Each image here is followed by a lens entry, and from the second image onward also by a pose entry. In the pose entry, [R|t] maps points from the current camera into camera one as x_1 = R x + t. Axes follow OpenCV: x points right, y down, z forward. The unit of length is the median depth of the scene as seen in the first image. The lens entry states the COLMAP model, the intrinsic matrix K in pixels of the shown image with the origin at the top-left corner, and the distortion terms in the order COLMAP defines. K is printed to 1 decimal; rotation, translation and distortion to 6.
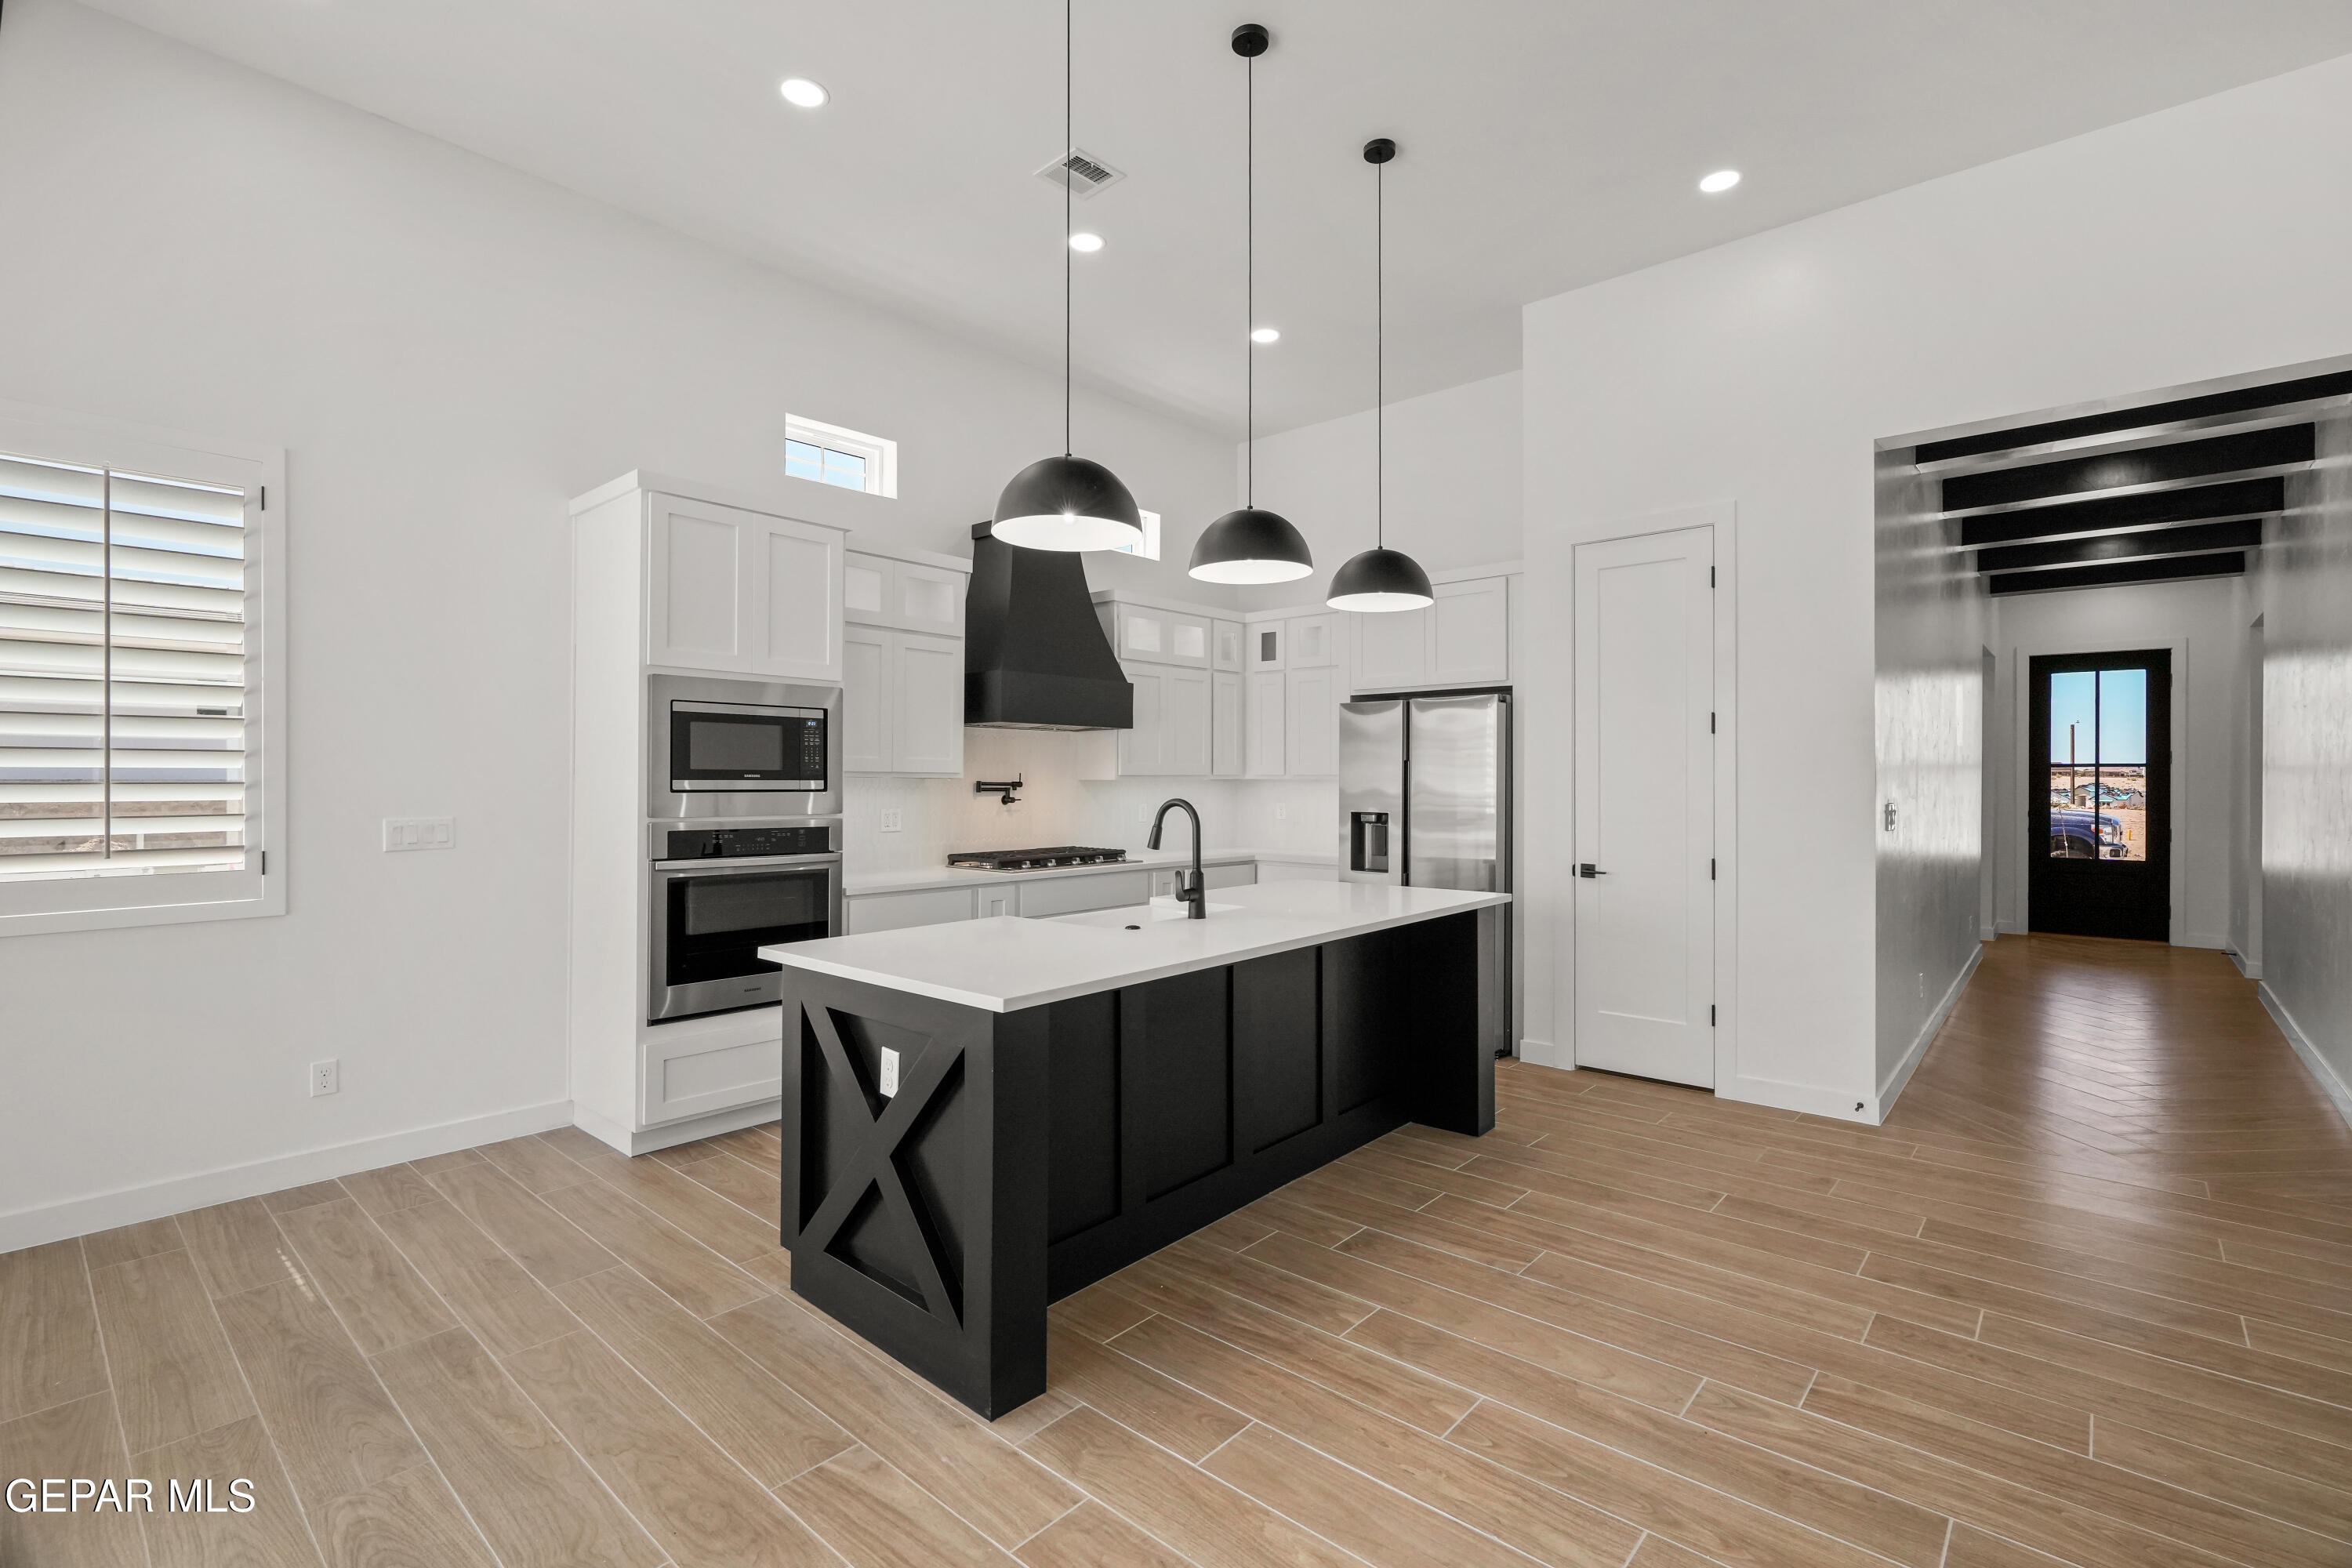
lens RADIAL K [[1059.5, 0, 1186.0], [0, 1059.5, 776.5], [0, 0, 1]] dist [-0.010272, 0.005309]
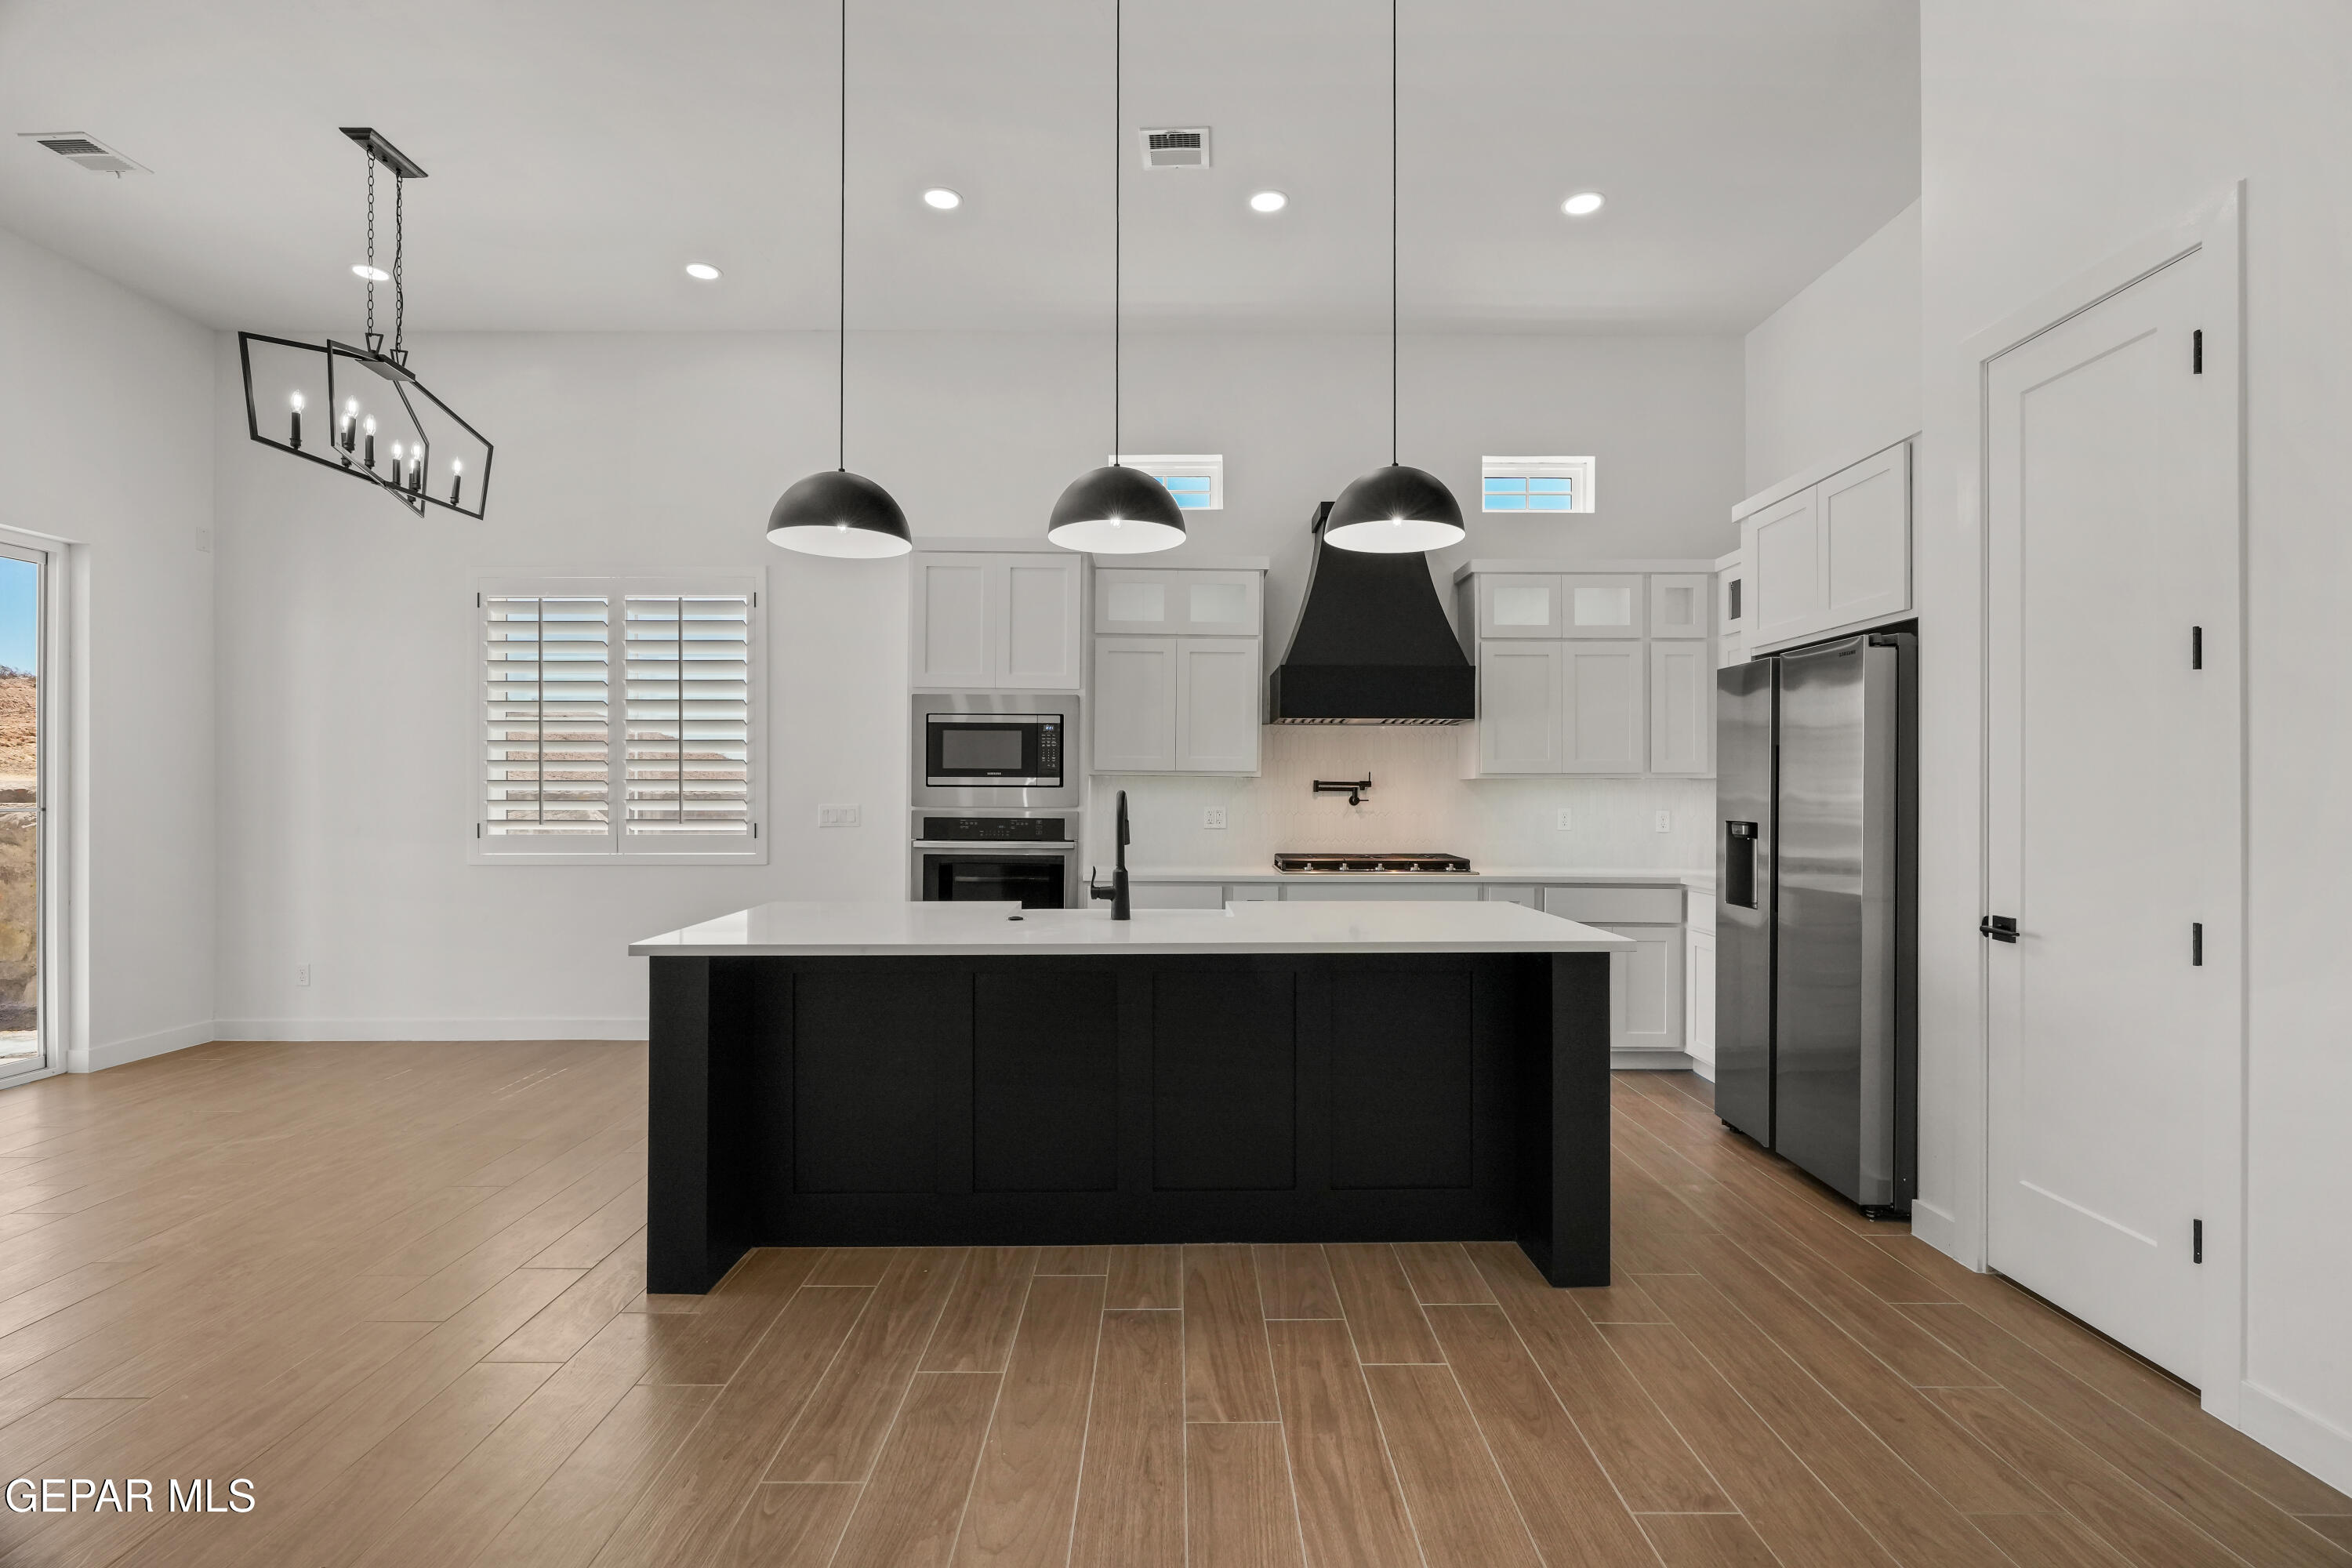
lens RADIAL K [[1059.5, 0, 1181.1], [0, 1059.5, 793.1], [0, 0, 1]] dist [-0.010272, 0.005309]
pose [[0.663918, 0.002495, -0.747801, 0.641245], [0.000385, 0.999993, 0.003678, 0.017401], [0.747805, -0.002730, 0.663913, 0.371053]]
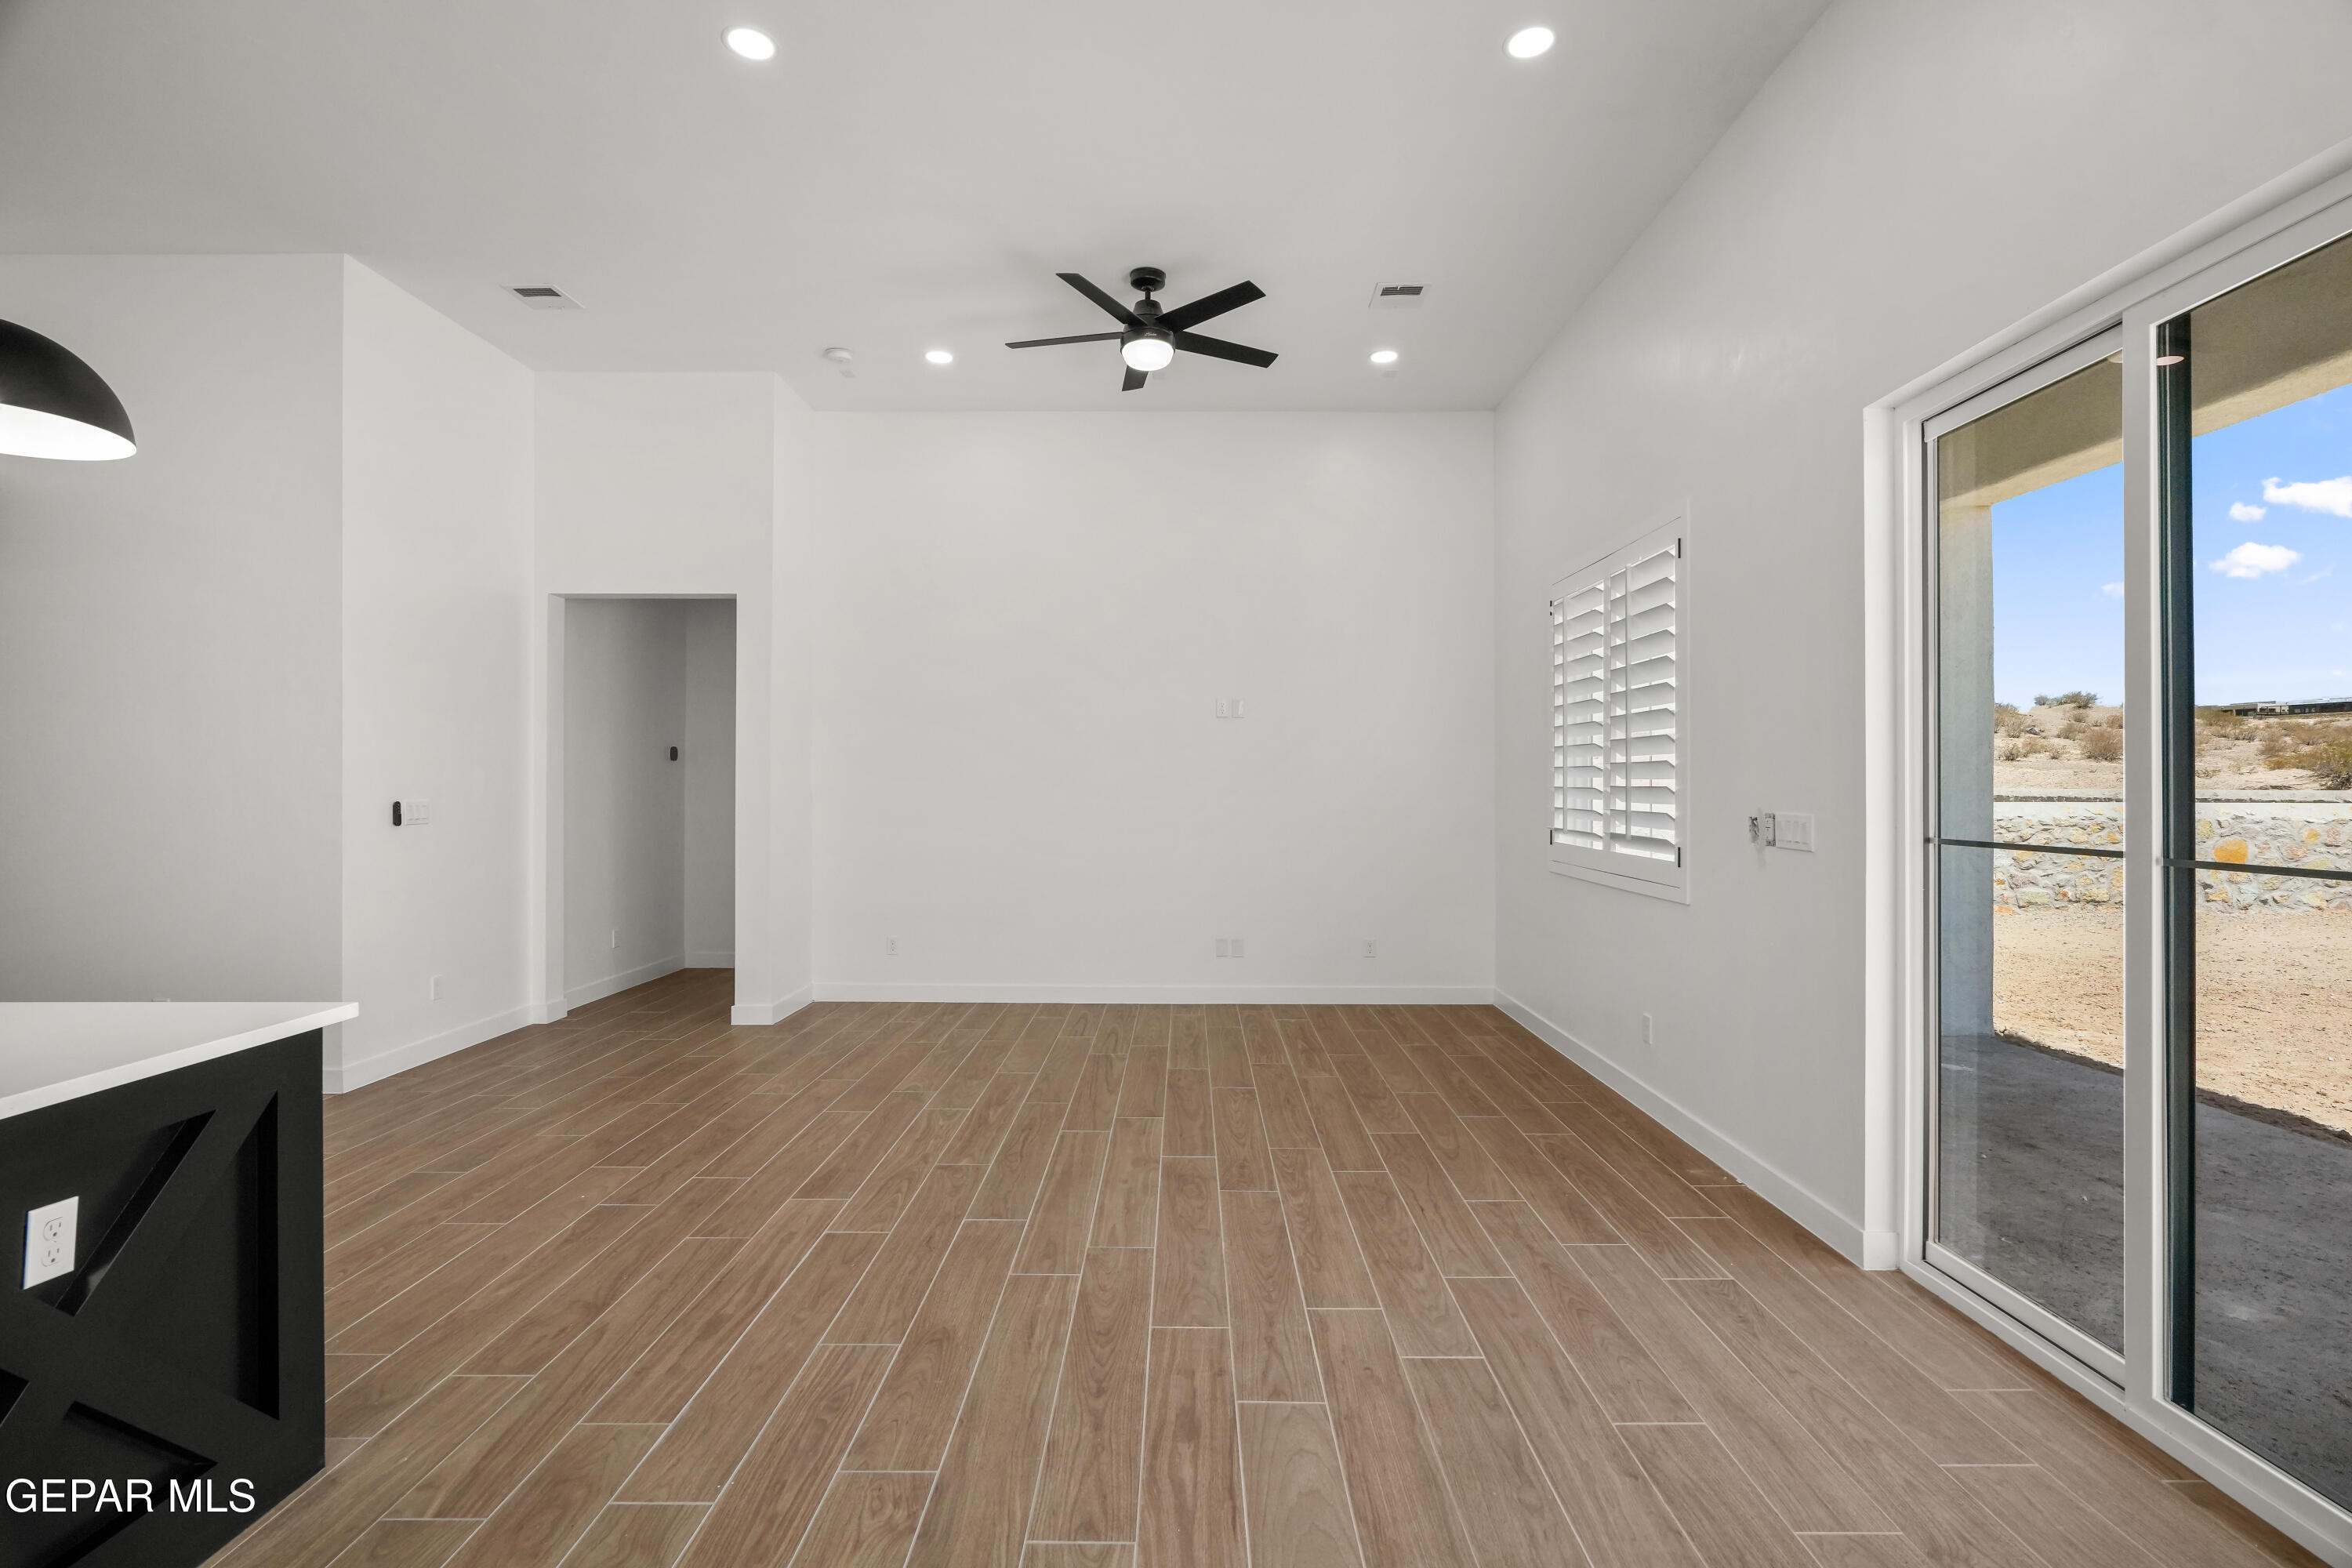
lens RADIAL K [[1059.5, 0, 1180.8], [0, 1059.5, 778.0], [0, 0, 1]] dist [-0.010272, 0.005309]
pose [[-0.655149, 0.001199, 0.755498, -0.787584], [-0.003925, 0.999980, -0.004991, 0.001578], [-0.755489, -0.006236, -0.655131, 0.591856]]
